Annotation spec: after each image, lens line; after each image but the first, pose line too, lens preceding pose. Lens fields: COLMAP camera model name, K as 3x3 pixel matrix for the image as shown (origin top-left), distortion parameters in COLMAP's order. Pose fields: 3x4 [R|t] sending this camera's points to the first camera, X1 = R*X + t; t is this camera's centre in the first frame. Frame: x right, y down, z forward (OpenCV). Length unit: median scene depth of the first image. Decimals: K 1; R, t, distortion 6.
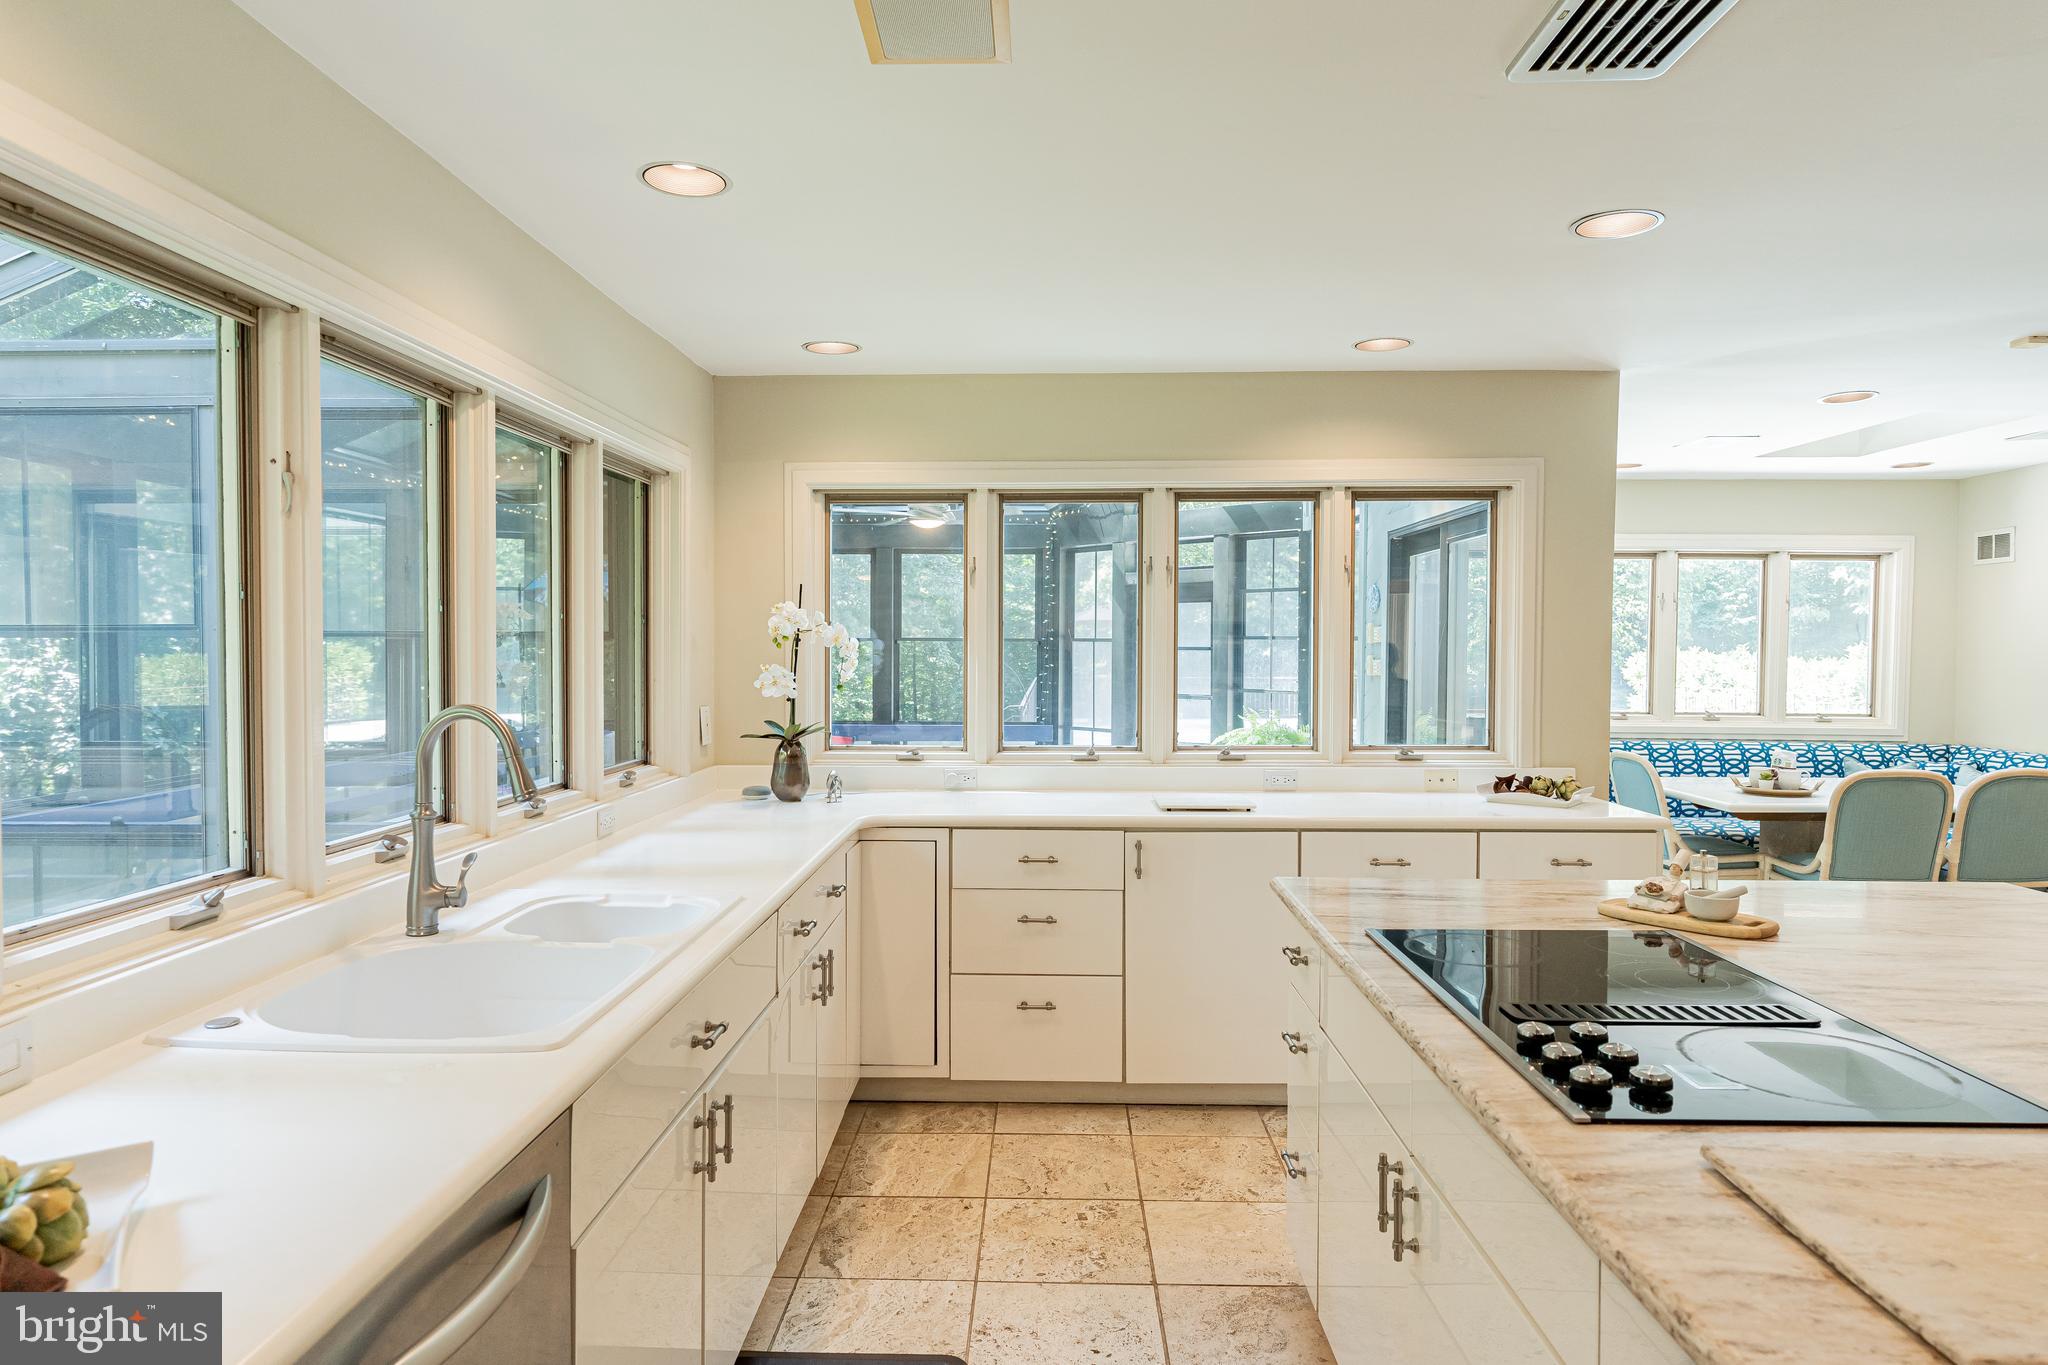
lens RADIAL K [[1221.9, 0, 1011.9], [0, 1221.9, 676.2], [0, 0, 1]] dist [0.005704, 0.001412]
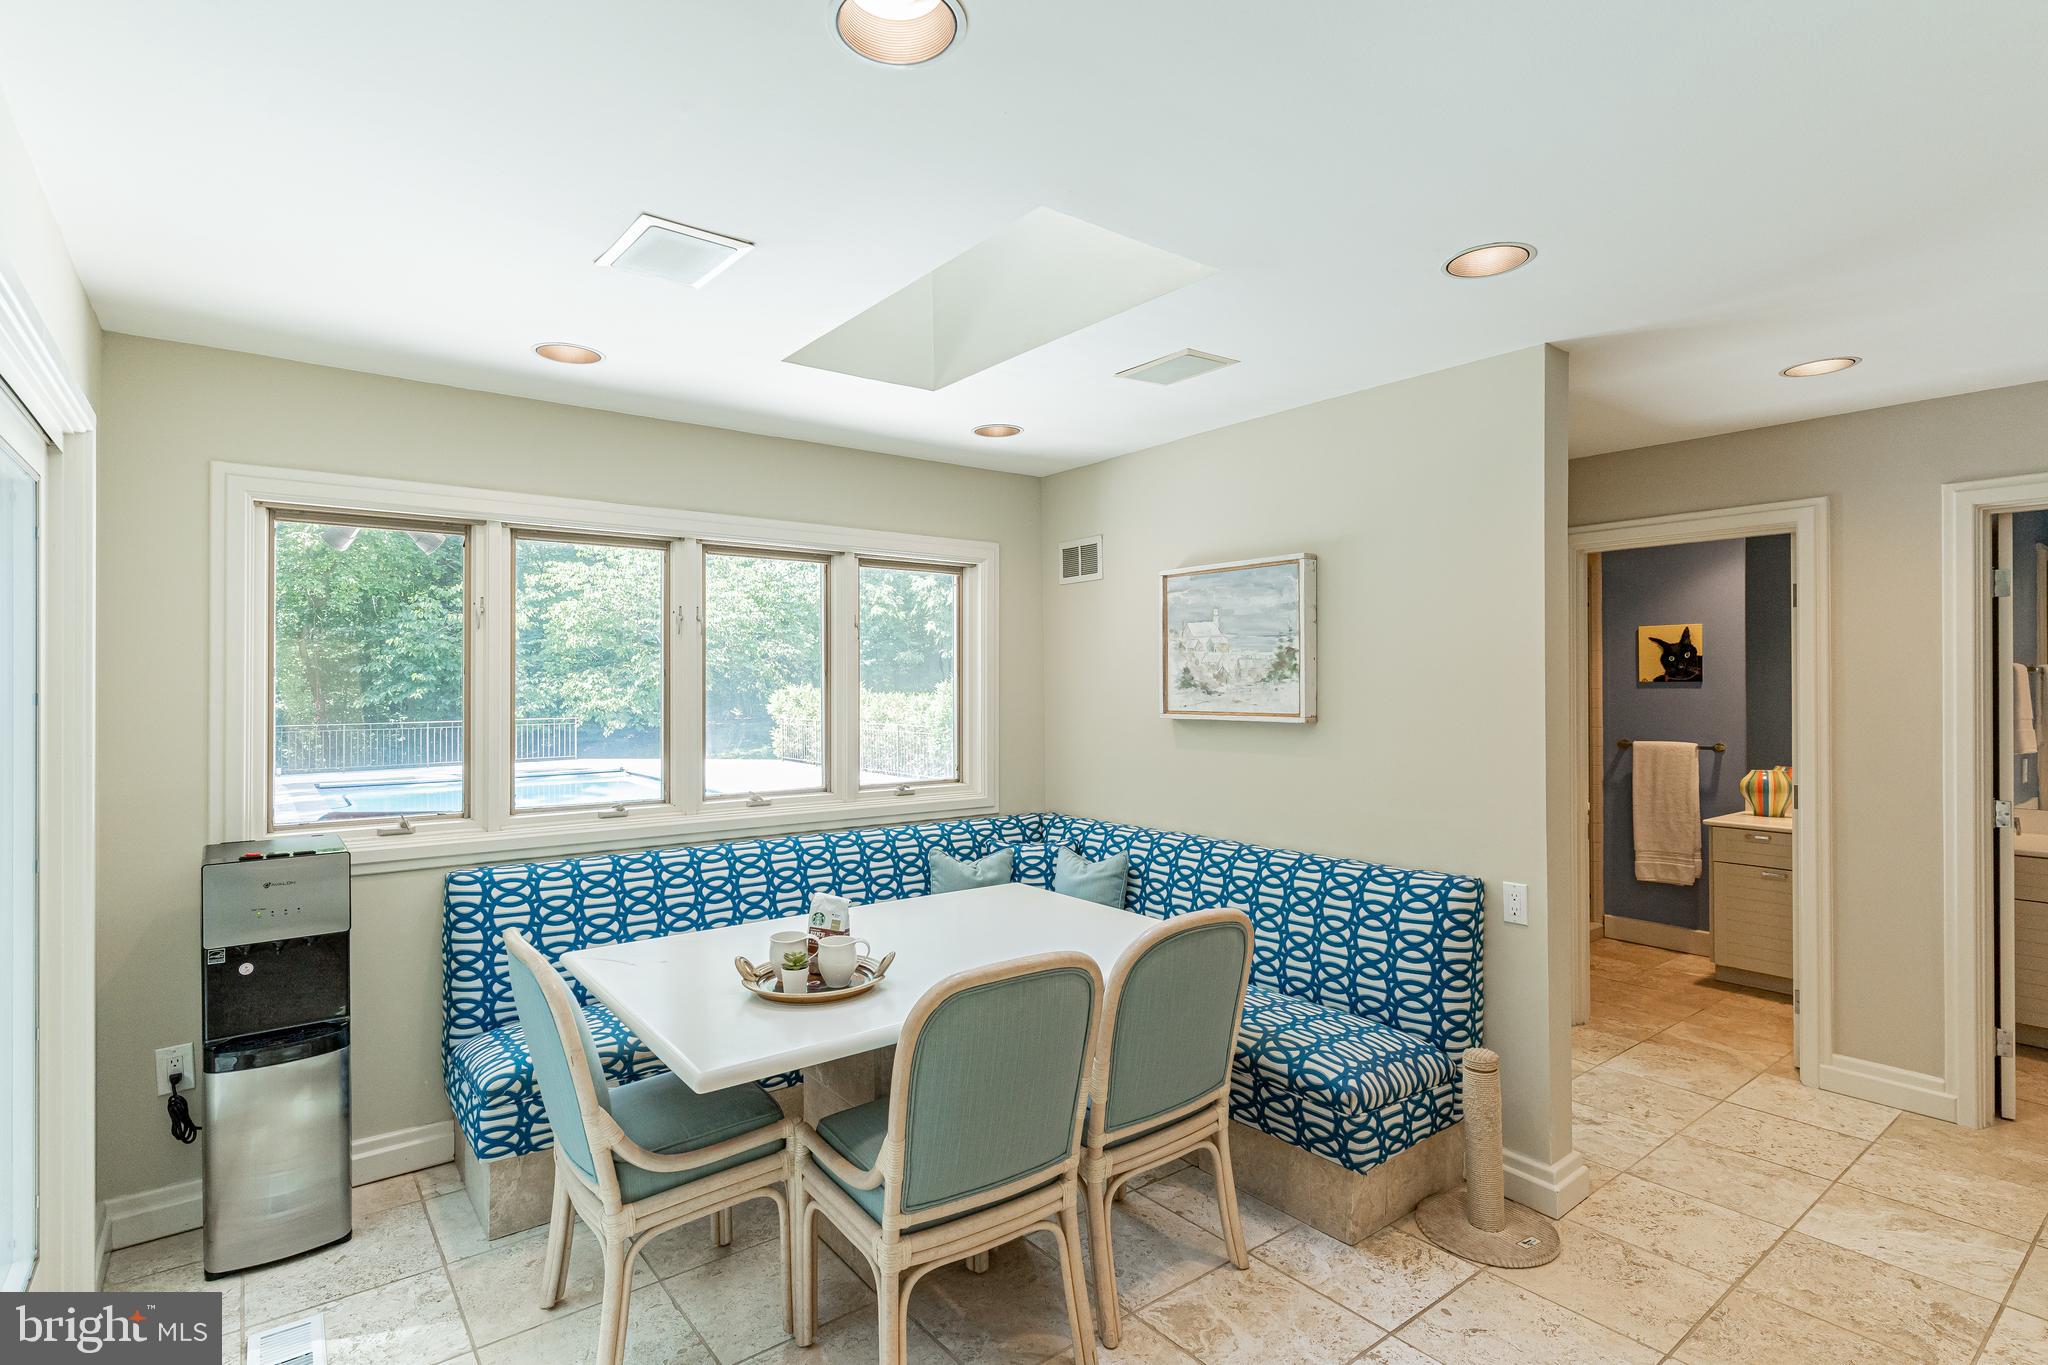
lens RADIAL K [[1014.5, 0, 1025.4], [0, 1014.5, 678.4], [0, 0, 1]] dist [-0.002439, -0.000037]
pose [[0.773975, -0.006108, 0.633186, 0.353580], [0.025078, 0.999465, -0.021013, -0.017092], [-0.632719, 0.032142, 0.773714, 0.511613]]
